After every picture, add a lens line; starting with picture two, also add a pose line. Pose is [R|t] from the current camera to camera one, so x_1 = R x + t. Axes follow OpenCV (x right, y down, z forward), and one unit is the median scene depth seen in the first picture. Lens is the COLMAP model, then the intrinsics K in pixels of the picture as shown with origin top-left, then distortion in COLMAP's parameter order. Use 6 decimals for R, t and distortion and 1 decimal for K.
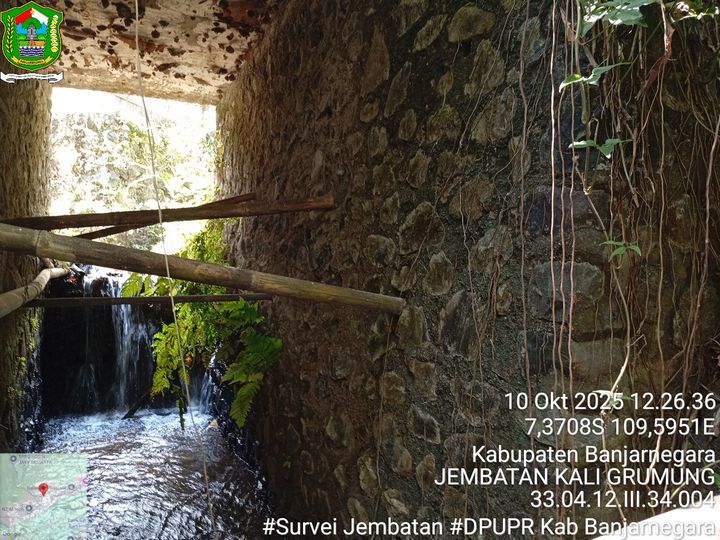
lens RADIAL K [[556.7, 0, 360.6], [0, 556.7, 284.8], [0, 0, 1]] dist [0.003672, -0.081737]
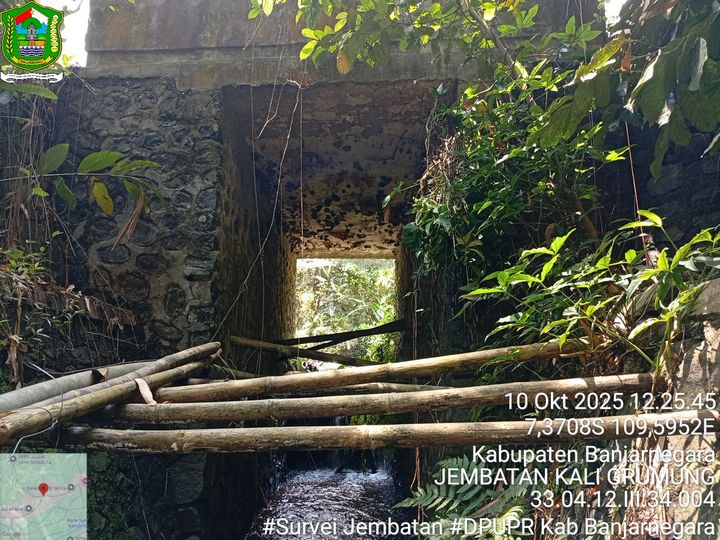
lens RADIAL K [[544.7, 0, 359.0], [0, 544.7, 278.2], [0, 0, 1]] dist [0.068092, -0.164438]
pose [[0.915573, -0.093634, -0.391099, 0.248611], [0.007699, 0.976419, -0.215745, 0.046980], [0.402077, 0.194519, 0.894704, -0.381913]]
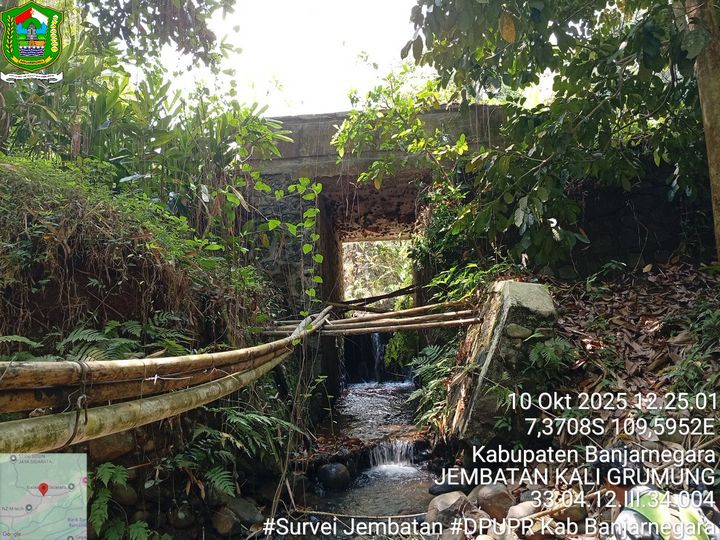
lens RADIAL K [[539.2, 0, 358.4], [0, 539.2, 279.4], [0, 0, 1]] dist [0.033926, -0.074079]
pose [[0.888725, -0.104040, -0.446480, 0.527444], [0.049546, 0.990001, -0.132072, 0.099419], [0.455756, 0.095254, 0.884993, -1.021410]]
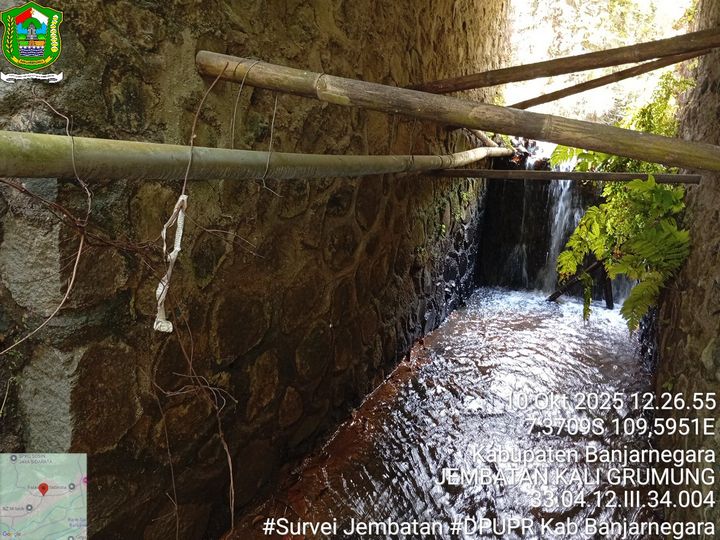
lens RADIAL K [[539.2, 0, 358.4], [0, 539.2, 279.4], [0, 0, 1]] dist [0.033926, -0.074079]
pose [[0.659940, 0.179922, -0.729457, 0.064225], [-0.042790, 0.978327, 0.202594, 0.017109], [0.750098, -0.102486, 0.653337, 0.095728]]
